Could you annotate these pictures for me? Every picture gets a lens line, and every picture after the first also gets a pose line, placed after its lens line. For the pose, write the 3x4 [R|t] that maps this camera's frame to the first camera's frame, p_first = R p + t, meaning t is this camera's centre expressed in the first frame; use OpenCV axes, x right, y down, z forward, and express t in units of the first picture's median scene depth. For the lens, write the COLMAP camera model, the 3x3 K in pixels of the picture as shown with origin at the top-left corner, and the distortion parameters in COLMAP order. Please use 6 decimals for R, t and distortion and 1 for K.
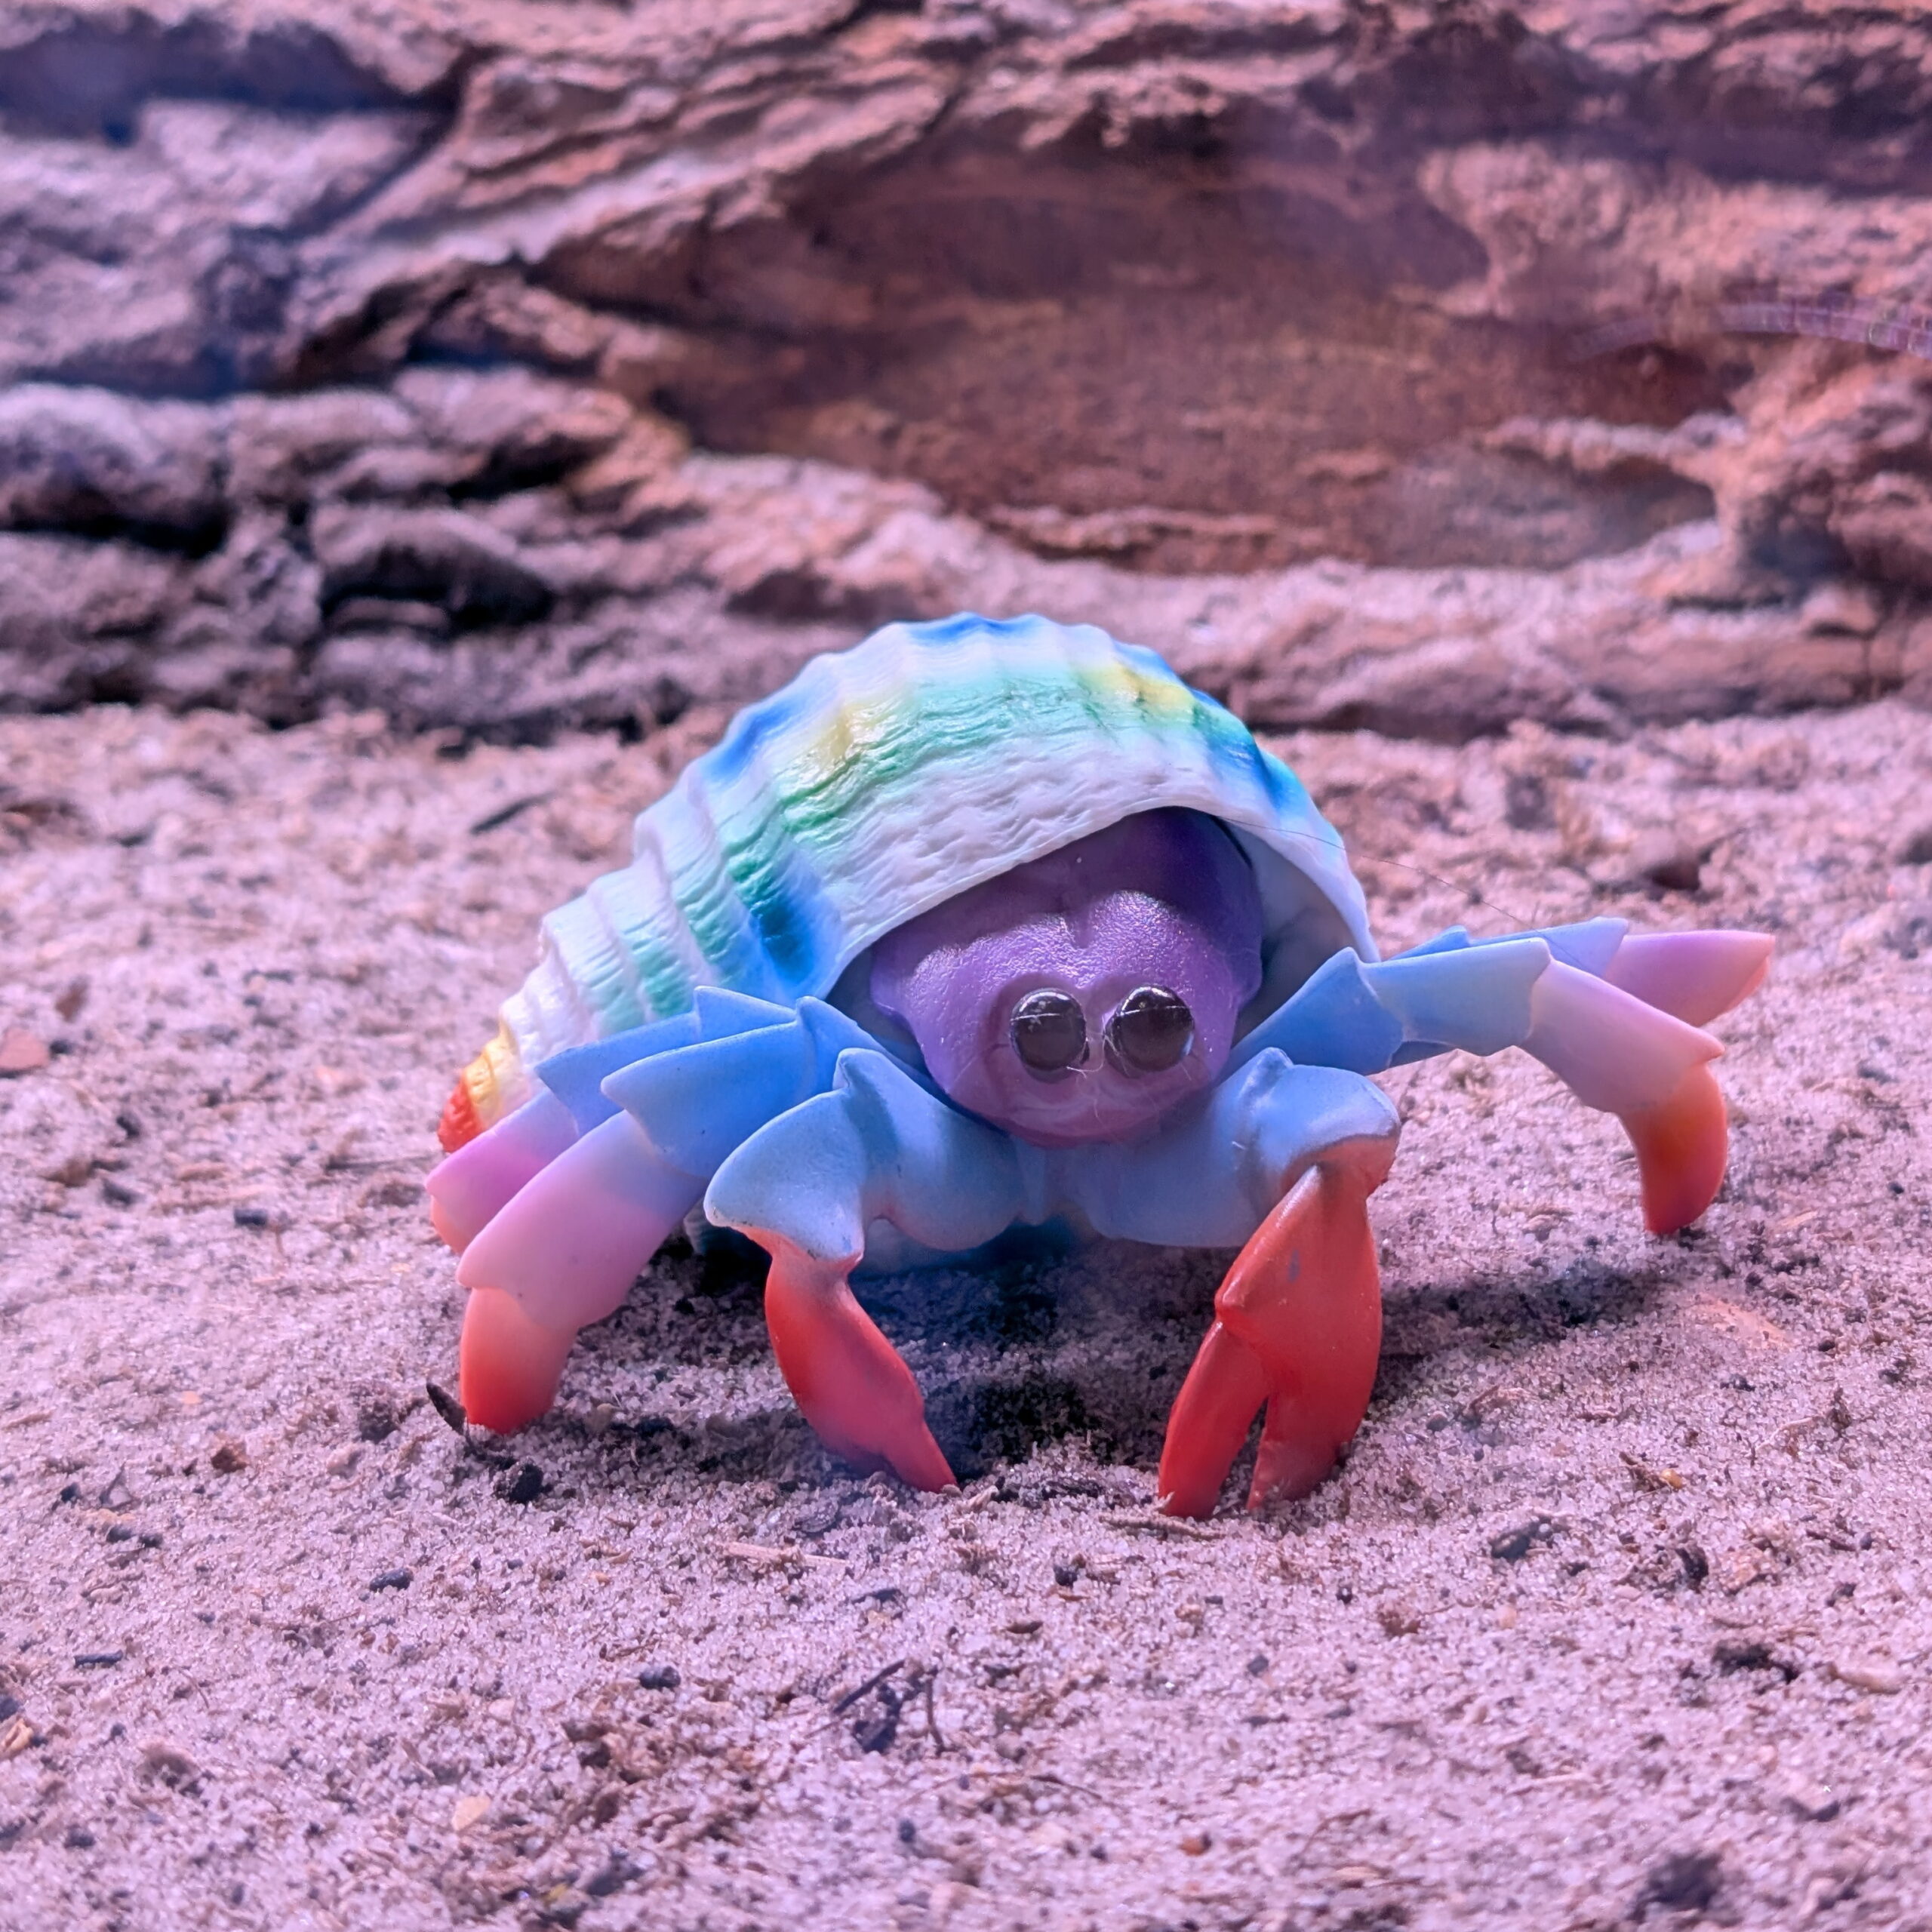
lens RADIAL K [[4242.0, 0, 1093.0], [0, 4242.0, 624.1], [0, 0, 1]] dist [0.246313, -1.195296]
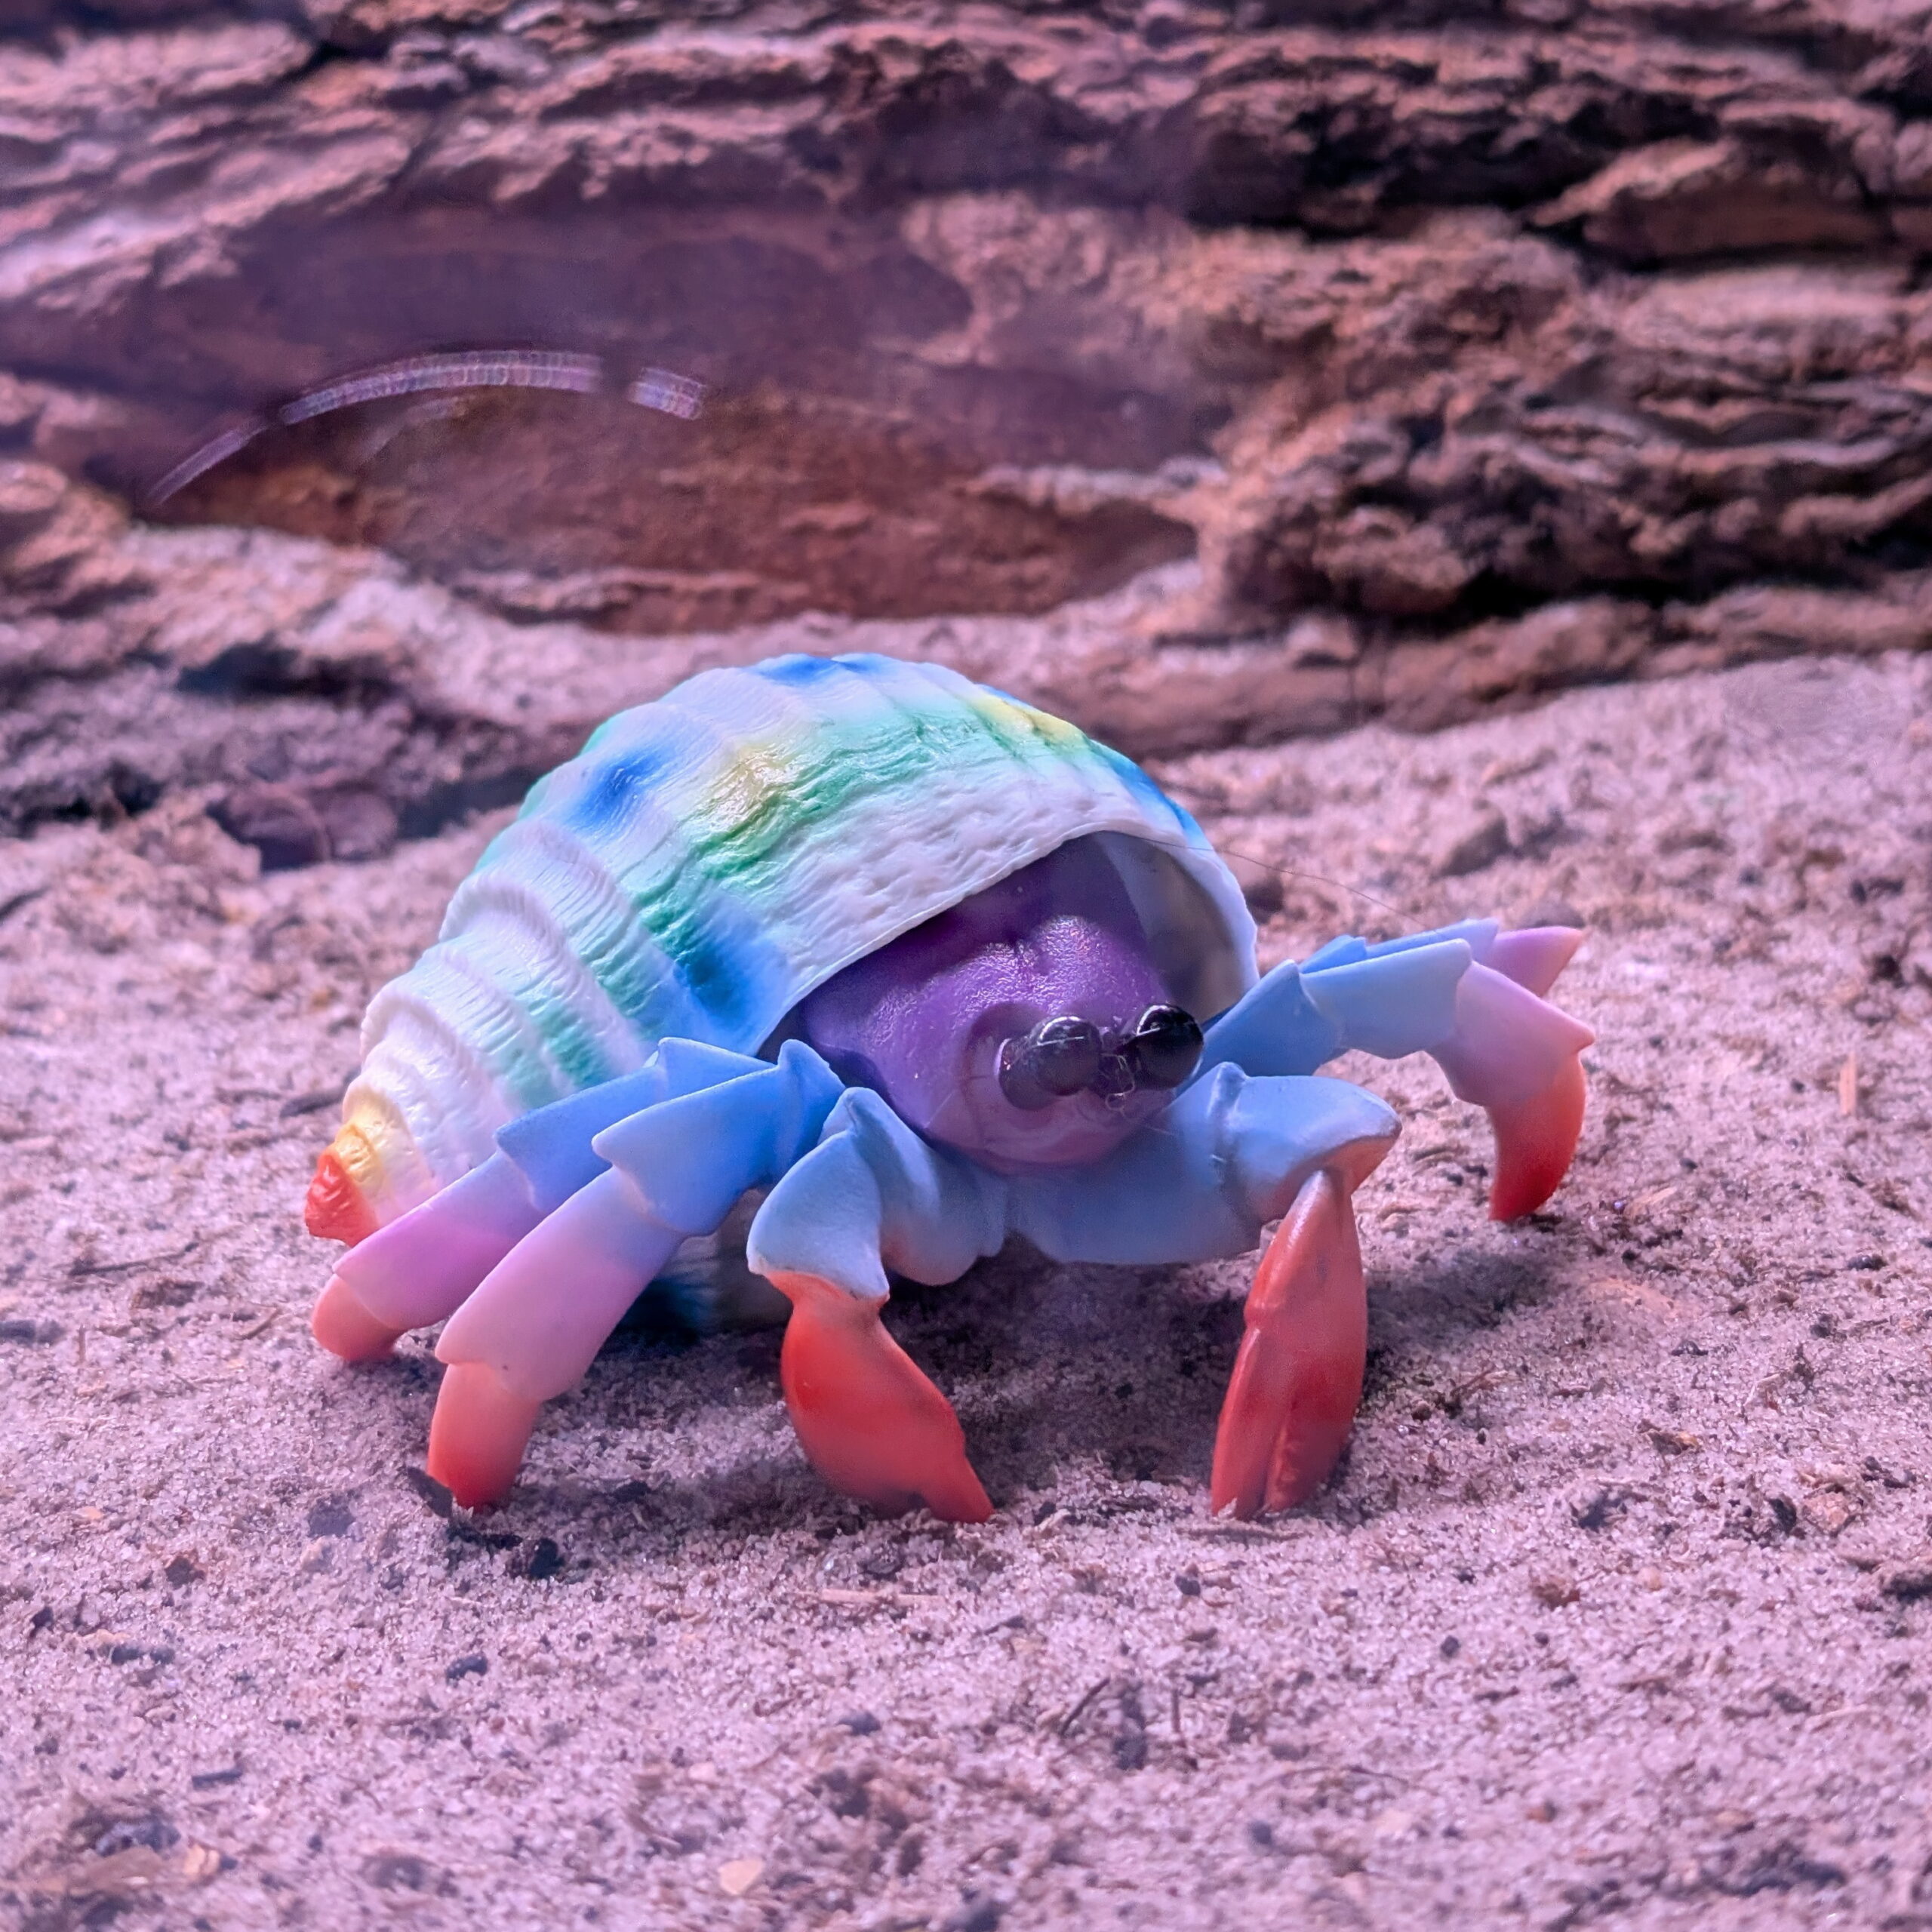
lens RADIAL K [[4215.4, 0, 964.0], [0, 4215.4, 799.8], [0, 0, 1]] dist [0.296736, -1.706549]
pose [[0.959536, -0.048443, 0.277389, -0.280560], [0.043512, 0.998767, 0.023910, 0.009964], [-0.278205, -0.010873, 0.960460, 0.048821]]
